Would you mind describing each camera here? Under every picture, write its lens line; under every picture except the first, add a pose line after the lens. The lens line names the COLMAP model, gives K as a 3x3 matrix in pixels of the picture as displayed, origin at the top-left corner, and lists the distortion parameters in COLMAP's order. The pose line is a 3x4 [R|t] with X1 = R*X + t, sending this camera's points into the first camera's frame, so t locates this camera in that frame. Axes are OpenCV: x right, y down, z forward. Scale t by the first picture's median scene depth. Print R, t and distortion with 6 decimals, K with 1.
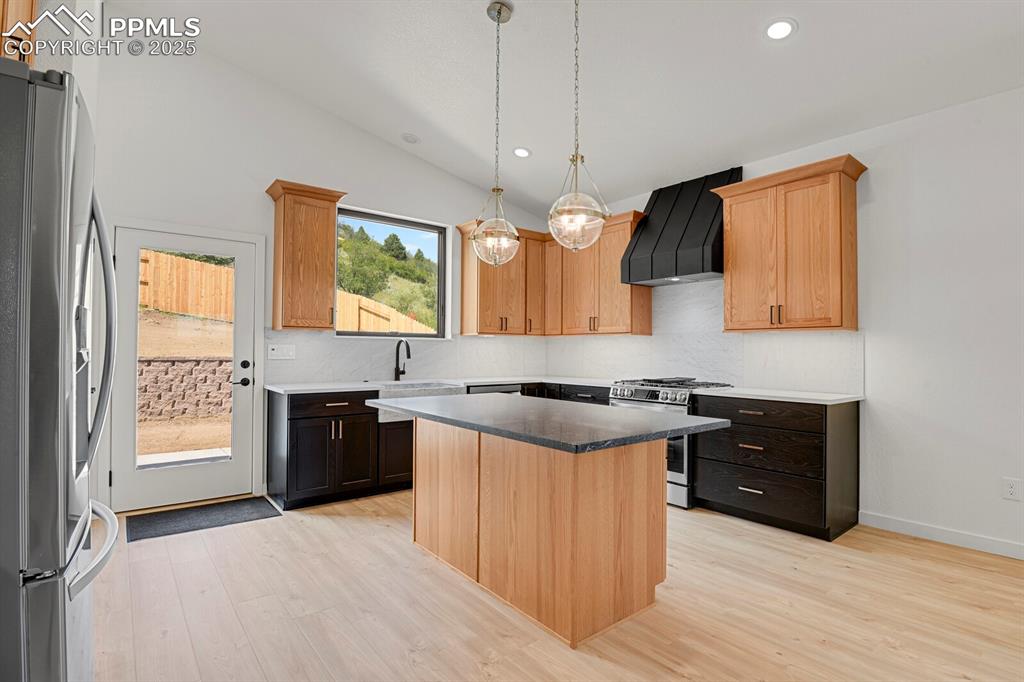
lens RADIAL K [[498.8, 0, 521.0], [0, 498.8, 342.2], [0, 0, 1]] dist [-0.027453, -0.001419]
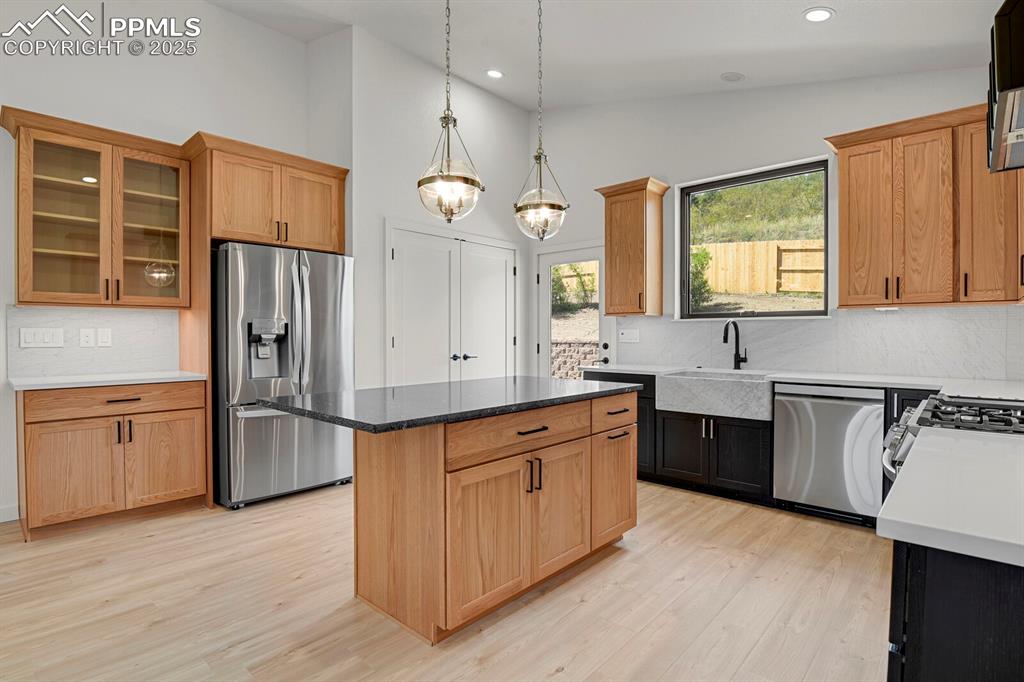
lens RADIAL K [[509.0, 0, 519.0], [0, 509.0, 341.8], [0, 0, 1]] dist [-0.029226, -0.001020]
pose [[0.154908, 0.005729, -0.987912, 0.623532], [0.019143, 0.999778, 0.008799, 0.018319], [0.987743, -0.020275, 0.154764, 0.579092]]
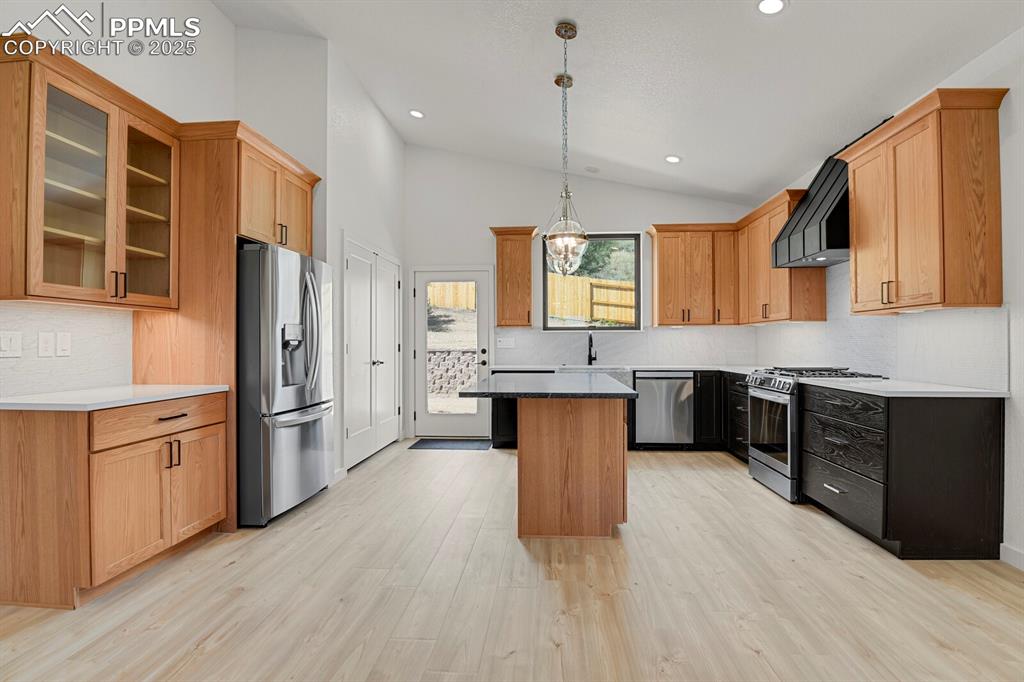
lens RADIAL K [[498.8, 0, 521.0], [0, 498.8, 342.2], [0, 0, 1]] dist [-0.027453, -0.001419]
pose [[0.733278, -0.011411, -0.679834, 0.548328], [0.019912, 0.999791, 0.004696, 0.011511], [0.679638, -0.016980, 0.733351, -0.041191]]
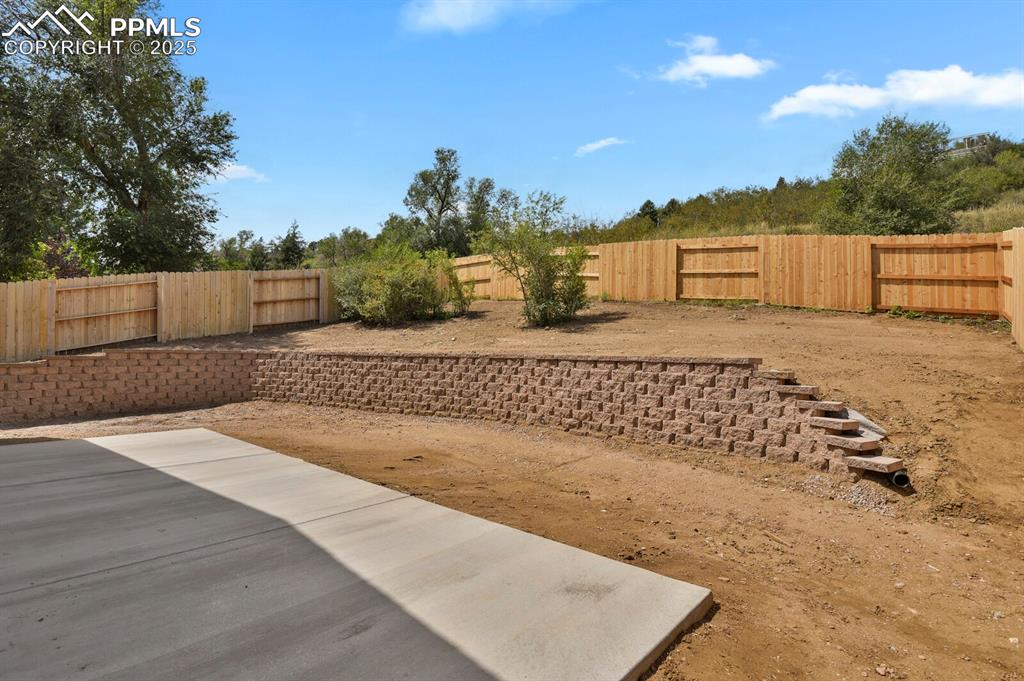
lens RADIAL K [[509.0, 0, 519.0], [0, 509.0, 341.3], [0, 0, 1]] dist [-0.029226, -0.001020]
pose [[0.178643, -0.026639, -0.983553, 0.090660], [0.009516, 0.999633, -0.025346, 0.057892], [0.983868, -0.004832, 0.178831, 1.664677]]
